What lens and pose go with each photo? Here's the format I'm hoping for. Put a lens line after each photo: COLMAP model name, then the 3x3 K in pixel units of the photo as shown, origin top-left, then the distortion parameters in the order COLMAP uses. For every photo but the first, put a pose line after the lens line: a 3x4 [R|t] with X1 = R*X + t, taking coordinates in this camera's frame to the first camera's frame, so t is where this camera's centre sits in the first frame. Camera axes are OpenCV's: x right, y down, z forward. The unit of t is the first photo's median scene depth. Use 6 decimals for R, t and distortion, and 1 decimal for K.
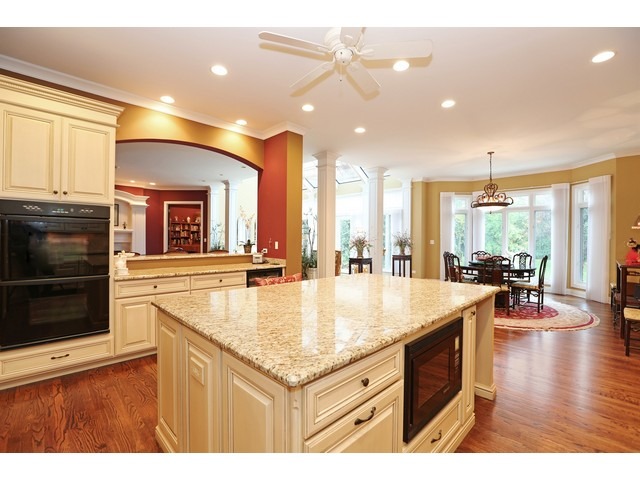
lens RADIAL K [[290.7, 0, 320.6], [0, 290.7, 238.3], [0, 0, 1]] dist [-0.025046, 0.000282]
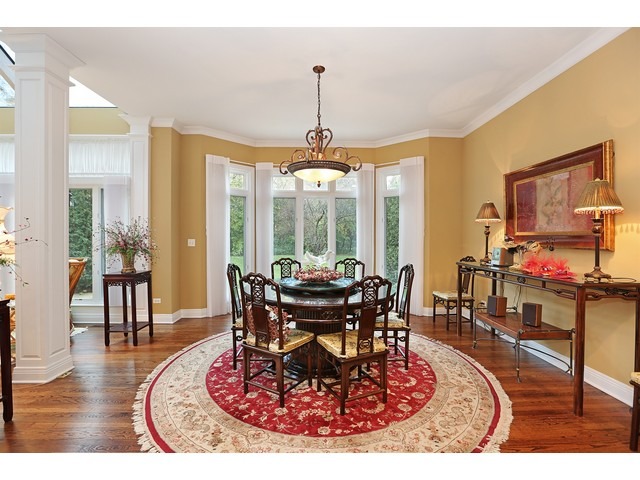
lens RADIAL K [[290.7, 0, 320.6], [0, 290.7, 238.3], [0, 0, 1]] dist [-0.025046, 0.000282]
pose [[0.674680, -0.011573, 0.738019, 0.158860], [0.004095, 0.999920, 0.011936, -0.000807], [-0.738099, -0.005031, 0.674674, 0.492787]]
